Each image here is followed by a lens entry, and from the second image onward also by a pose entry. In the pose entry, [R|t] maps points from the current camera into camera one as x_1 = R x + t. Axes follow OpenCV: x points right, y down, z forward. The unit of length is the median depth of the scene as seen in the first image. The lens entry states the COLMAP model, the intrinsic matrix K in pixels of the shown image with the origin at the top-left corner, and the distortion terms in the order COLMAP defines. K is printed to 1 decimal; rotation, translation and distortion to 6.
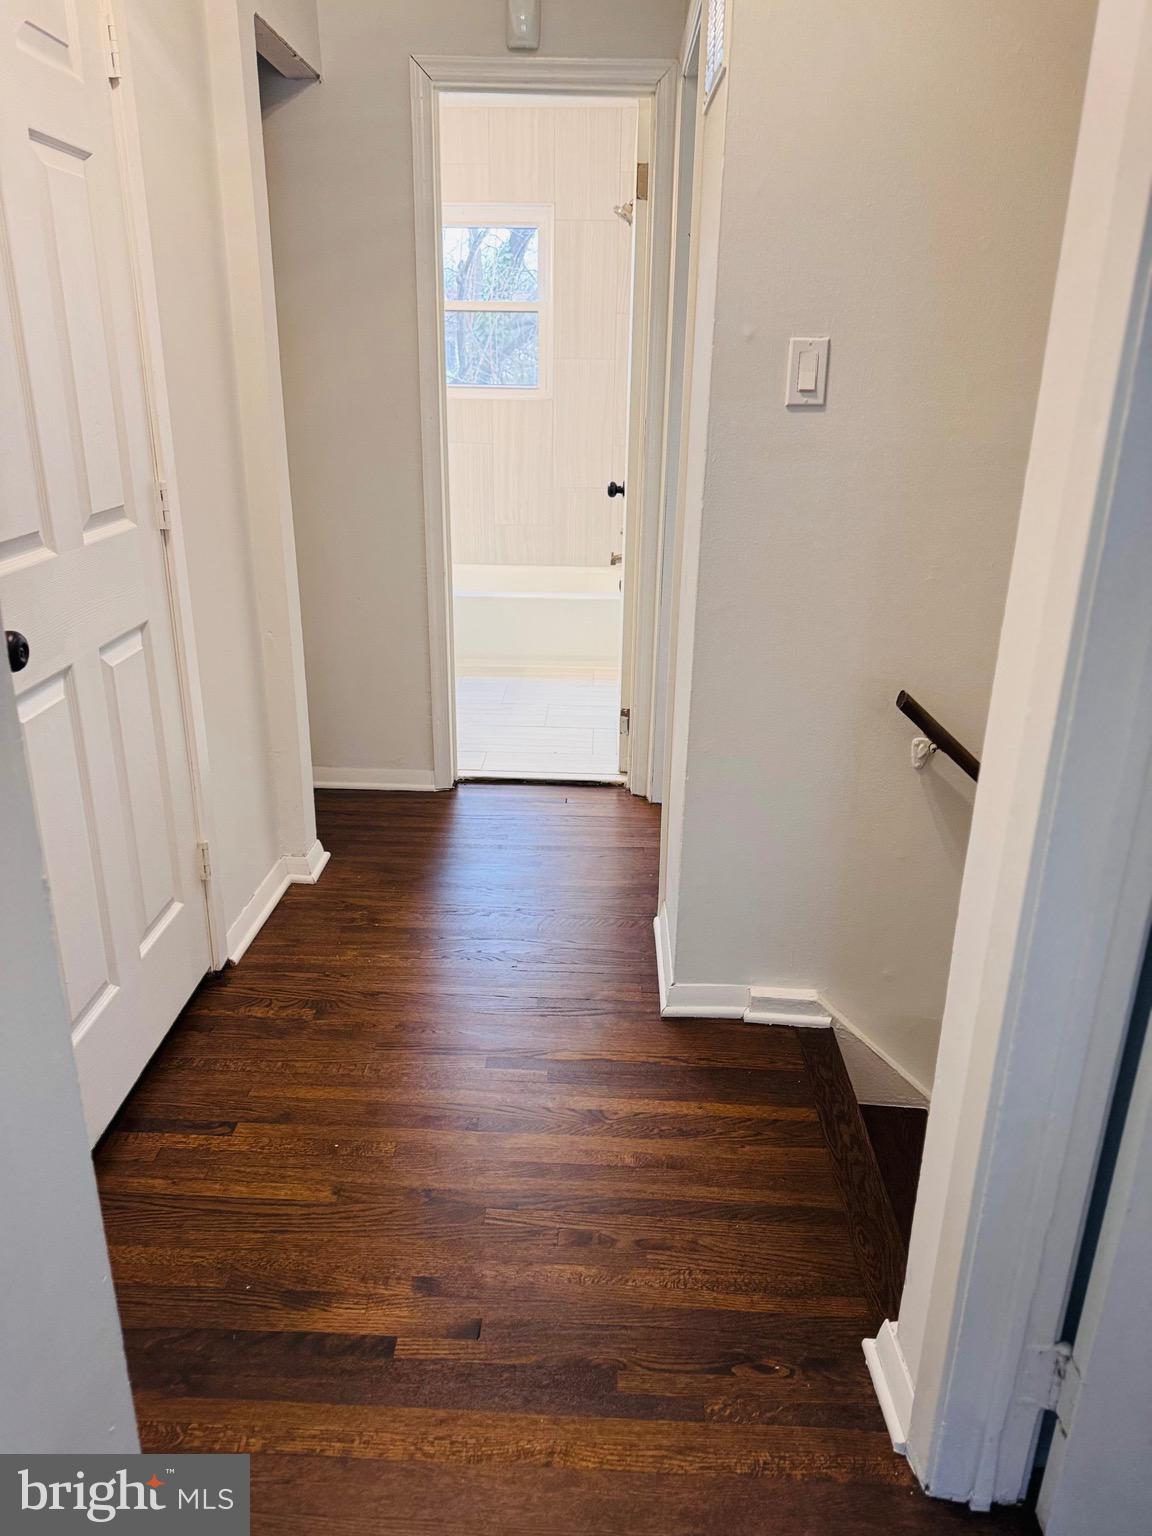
lens RADIAL K [[1084.1, 0, 577.4], [0, 1084.1, 768.1], [0, 0, 1]] dist [0.003077, 0.001096]
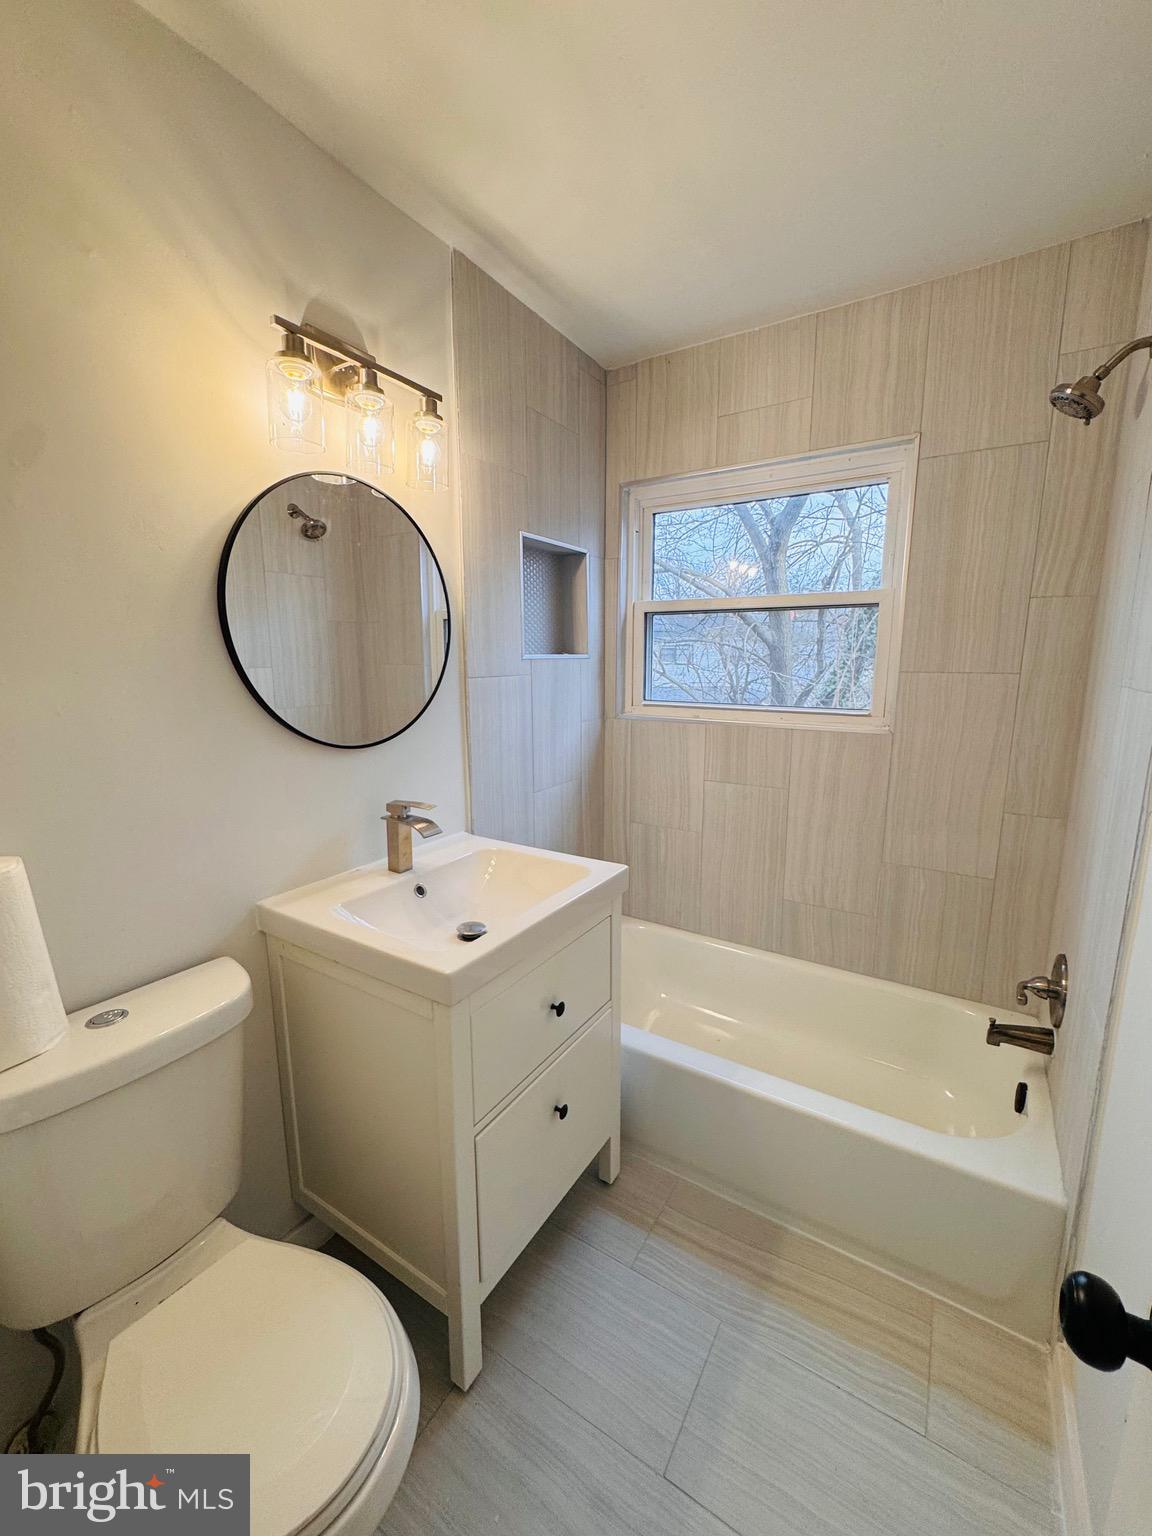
lens RADIAL K [[614.6, 0, 574.7], [0, 614.6, 768.6], [0, 0, 1]] dist [-0.002002, -0.000423]
pose [[0.865372, 0.071493, -0.496004, -0.004264], [-0.160572, 0.977144, -0.139304, -0.241999], [0.474708, 0.200194, 0.857073, 0.613219]]
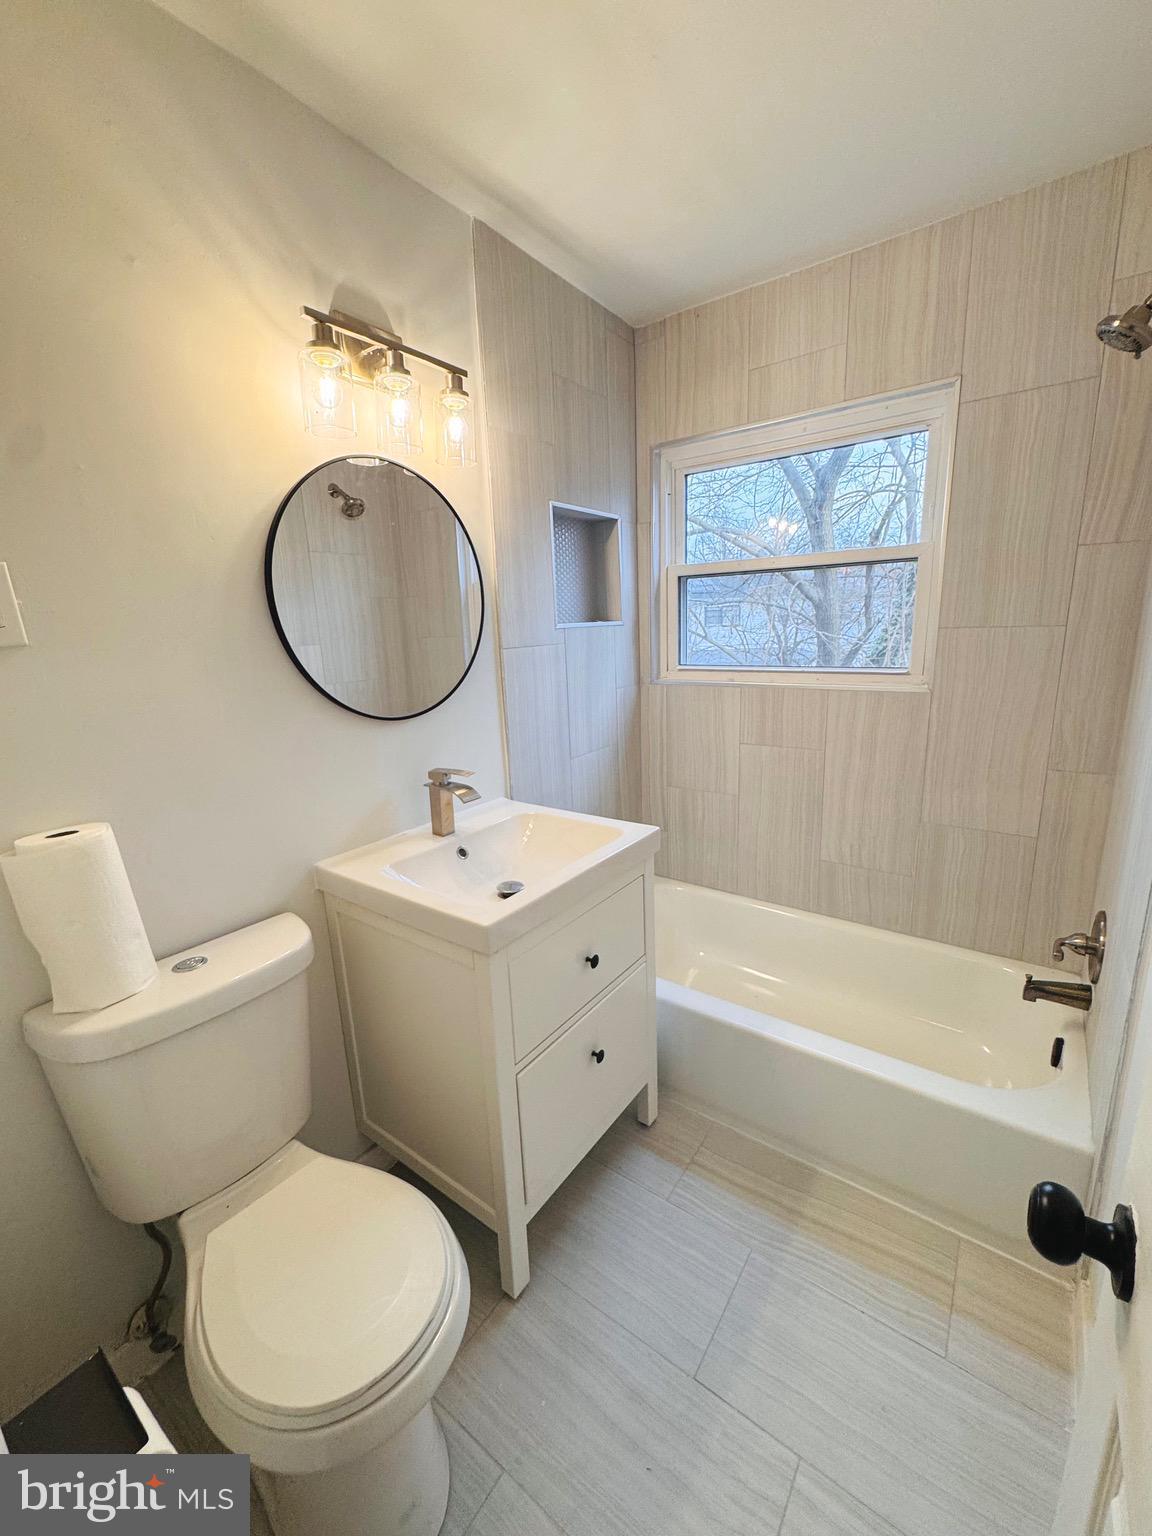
lens RADIAL K [[615.4, 0, 575.1], [0, 615.4, 769.8], [0, 0, 1]] dist [-0.000612, -0.002455]
pose [[0.826544, 0.082579, -0.556781, 0.008372], [-0.148508, 0.986123, -0.074203, -0.240830], [0.542927, 0.144018, 0.827338, 0.607804]]
